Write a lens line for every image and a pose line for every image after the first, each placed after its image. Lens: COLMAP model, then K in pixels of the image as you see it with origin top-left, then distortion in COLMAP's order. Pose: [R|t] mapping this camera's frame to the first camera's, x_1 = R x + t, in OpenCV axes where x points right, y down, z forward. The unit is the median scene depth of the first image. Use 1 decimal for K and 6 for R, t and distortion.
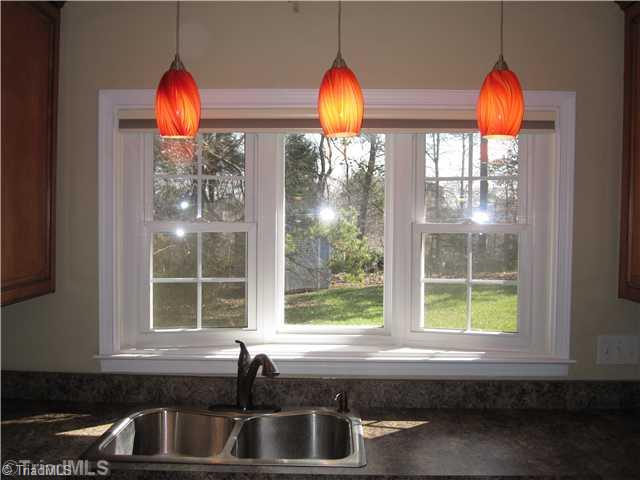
lens RADIAL K [[635.8, 0, 318.1], [0, 635.8, 242.3], [0, 0, 1]] dist [-0.065717, 0.000000]
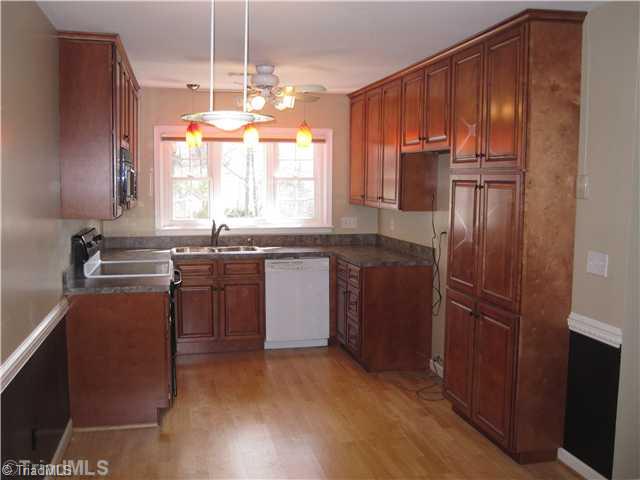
lens RADIAL K [[635.8, 0, 303.0], [0, 635.8, 245.8], [0, 0, 1]] dist [-0.065717, 0.000000]
pose [[0.973712, -0.027829, 0.226077, -0.351816], [0.010952, 0.997081, 0.075566, 0.059695], [-0.227520, -0.071103, 0.971174, -1.670148]]
